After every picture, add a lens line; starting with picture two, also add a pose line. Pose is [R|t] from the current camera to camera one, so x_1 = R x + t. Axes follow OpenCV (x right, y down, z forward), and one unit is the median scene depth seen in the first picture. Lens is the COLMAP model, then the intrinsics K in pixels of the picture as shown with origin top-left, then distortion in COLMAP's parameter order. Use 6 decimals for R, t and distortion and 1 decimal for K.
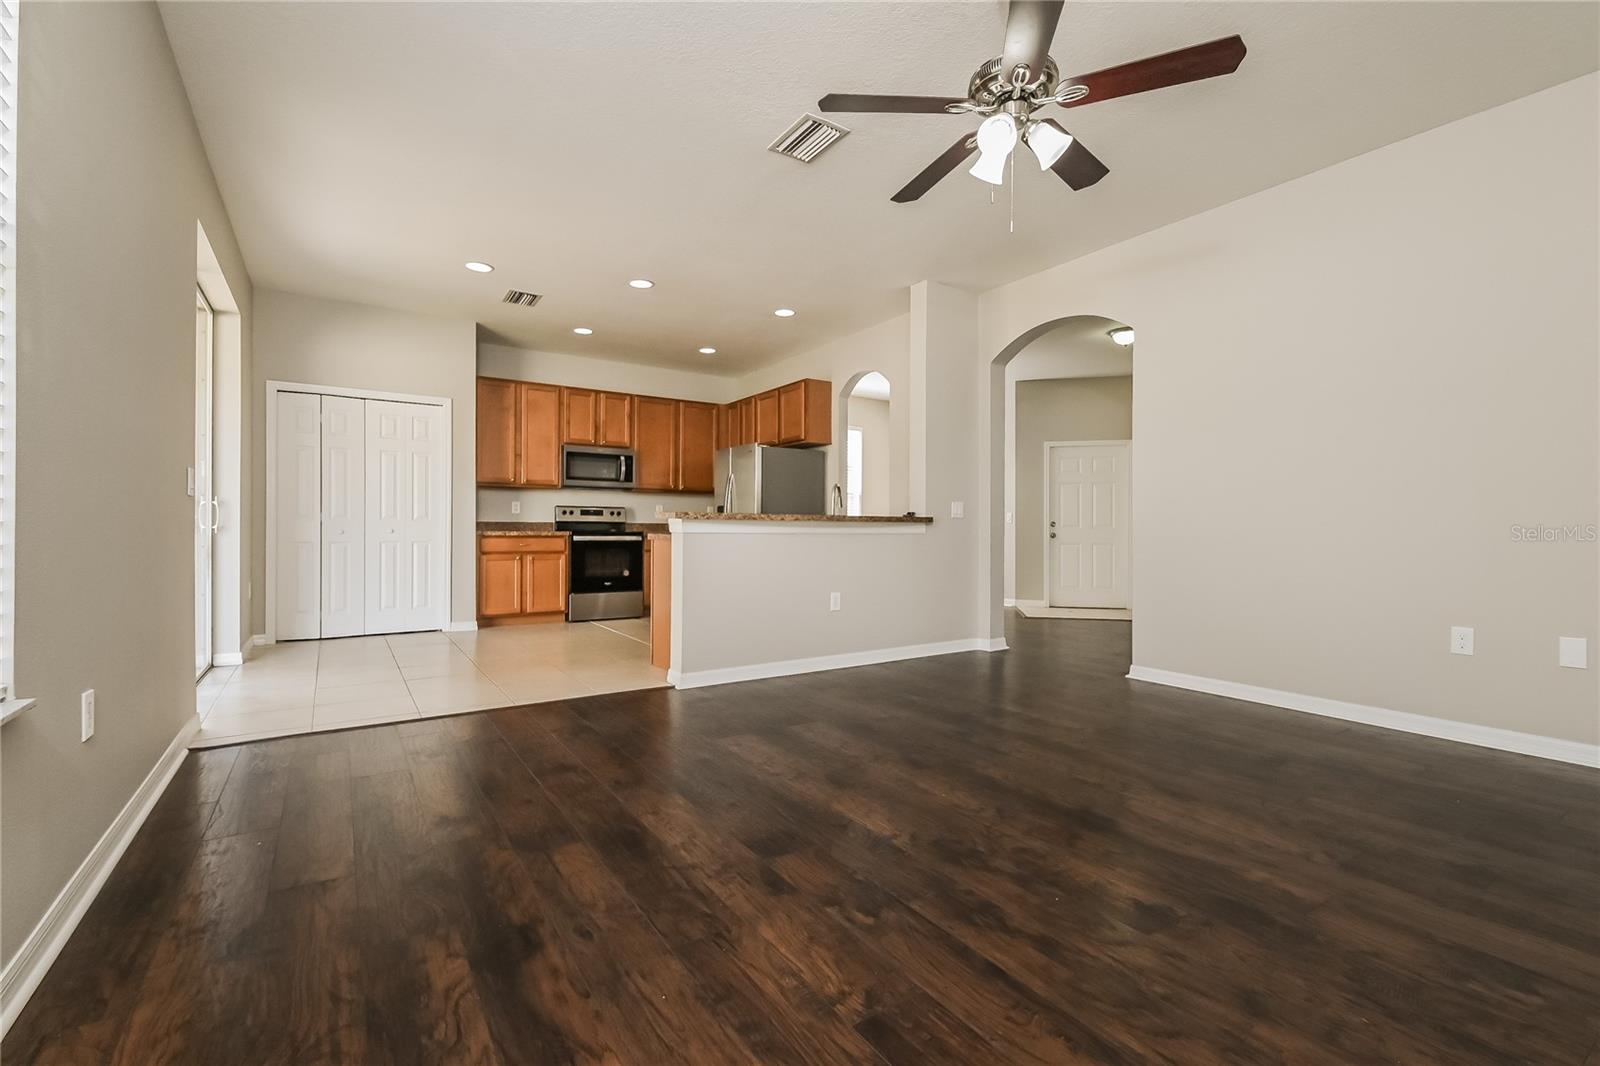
lens RADIAL K [[696.1, 0, 792.4], [0, 696.1, 529.7], [0, 0, 1]] dist [0.002147, -0.000224]
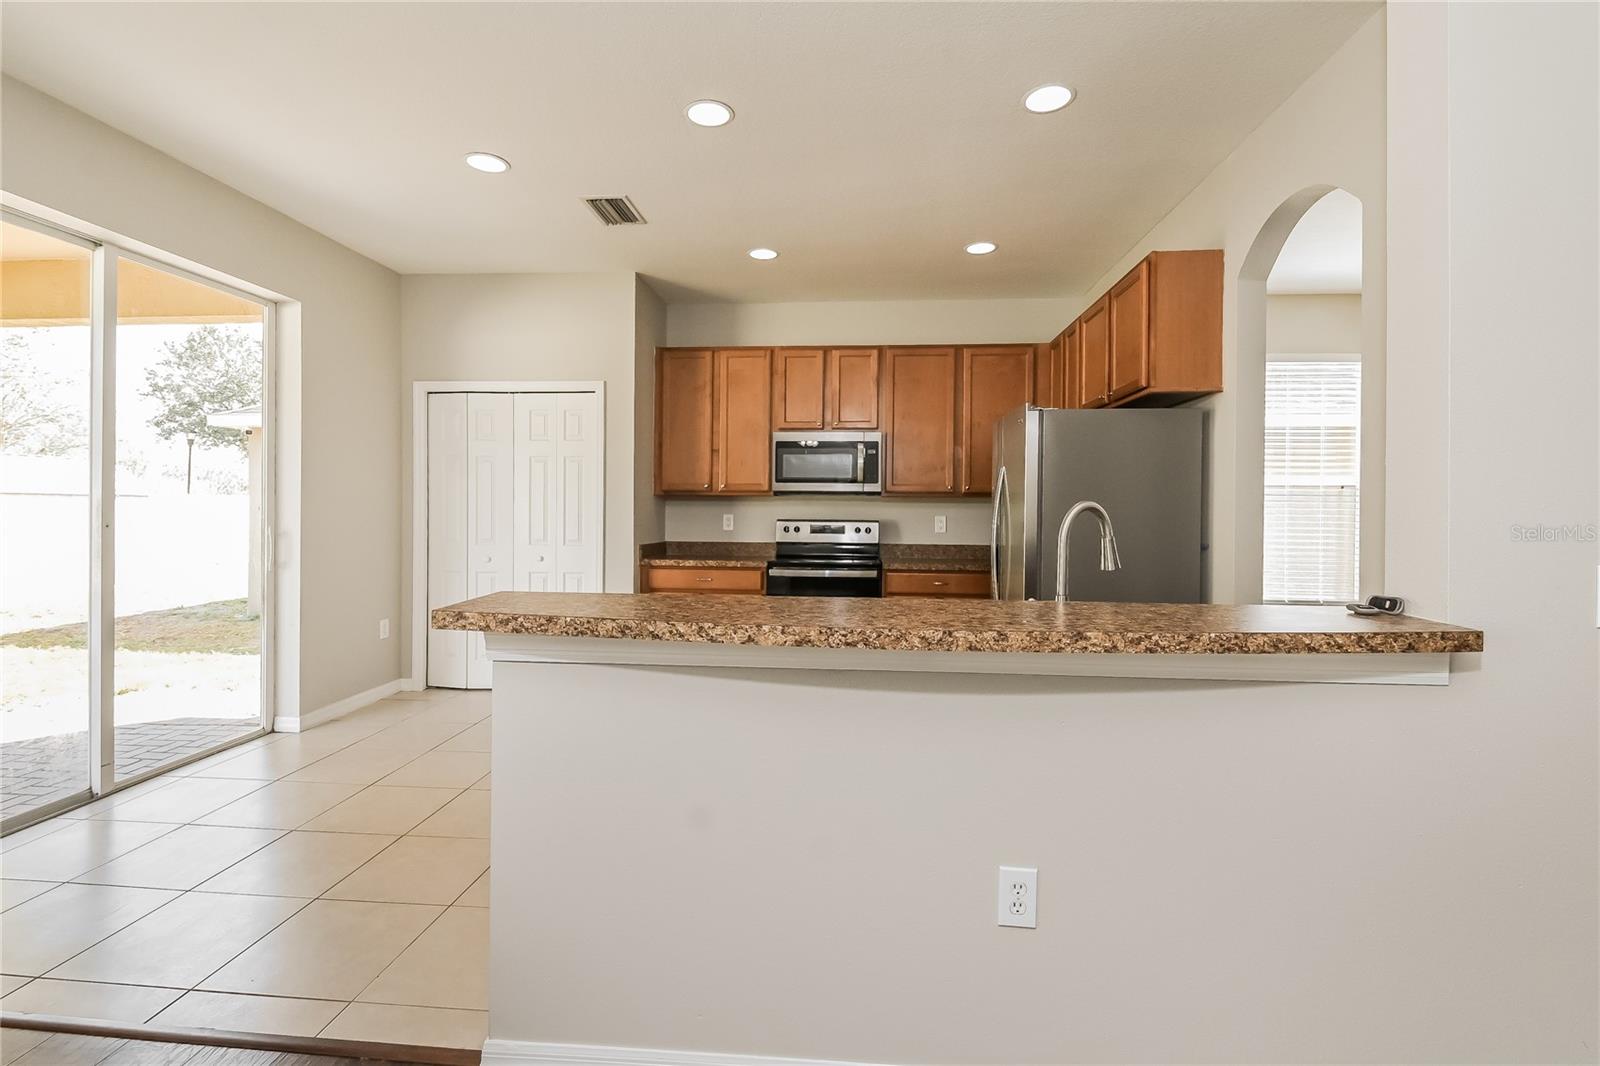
lens RADIAL K [[709.7, 0, 795.7], [0, 709.7, 517.8], [0, 0, 1]] dist [0.000286, -0.000601]
pose [[0.791185, 0.007739, -0.611528, 0.116256], [-0.002658, 0.999954, 0.009216, -0.044335], [0.611571, -0.005666, 0.791169, 0.461620]]
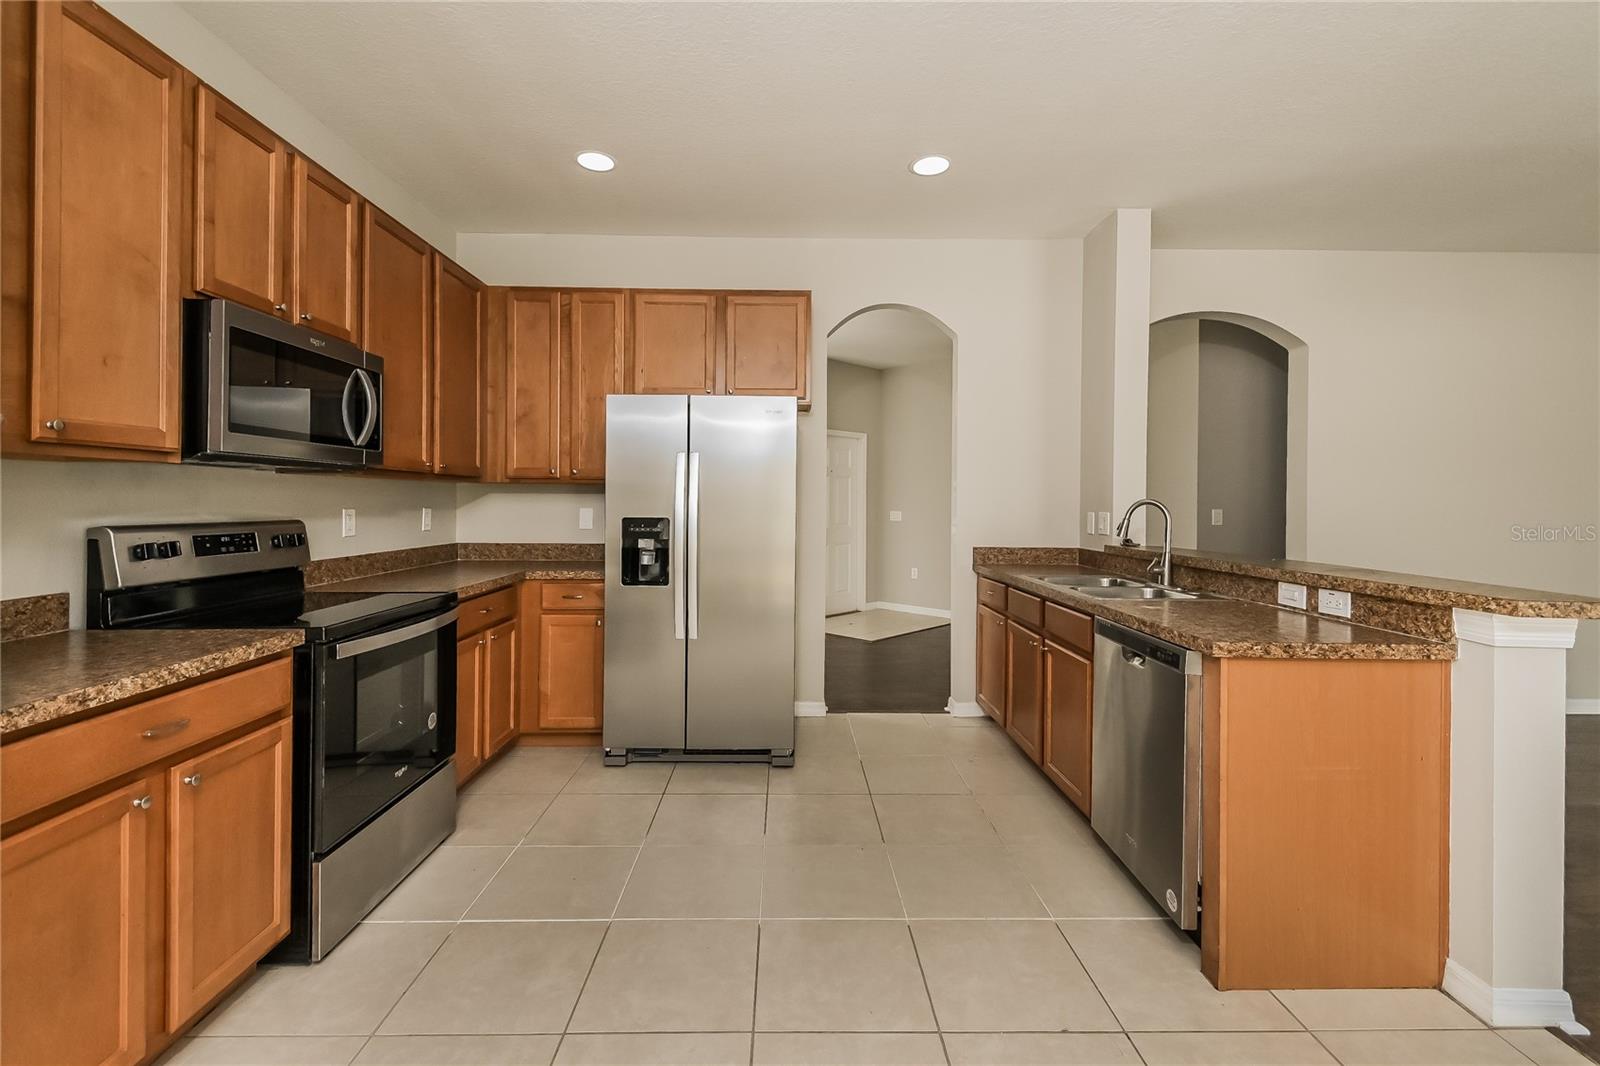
lens RADIAL K [[694.7, 0, 806.4], [0, 694.7, 501.3], [0, 0, 1]] dist [0.000933, -0.000072]
pose [[0.519360, -0.002880, 0.854550, -0.438726], [-0.001491, 0.999990, 0.004276, -0.047349], [-0.854554, -0.003495, 0.519351, 0.670878]]
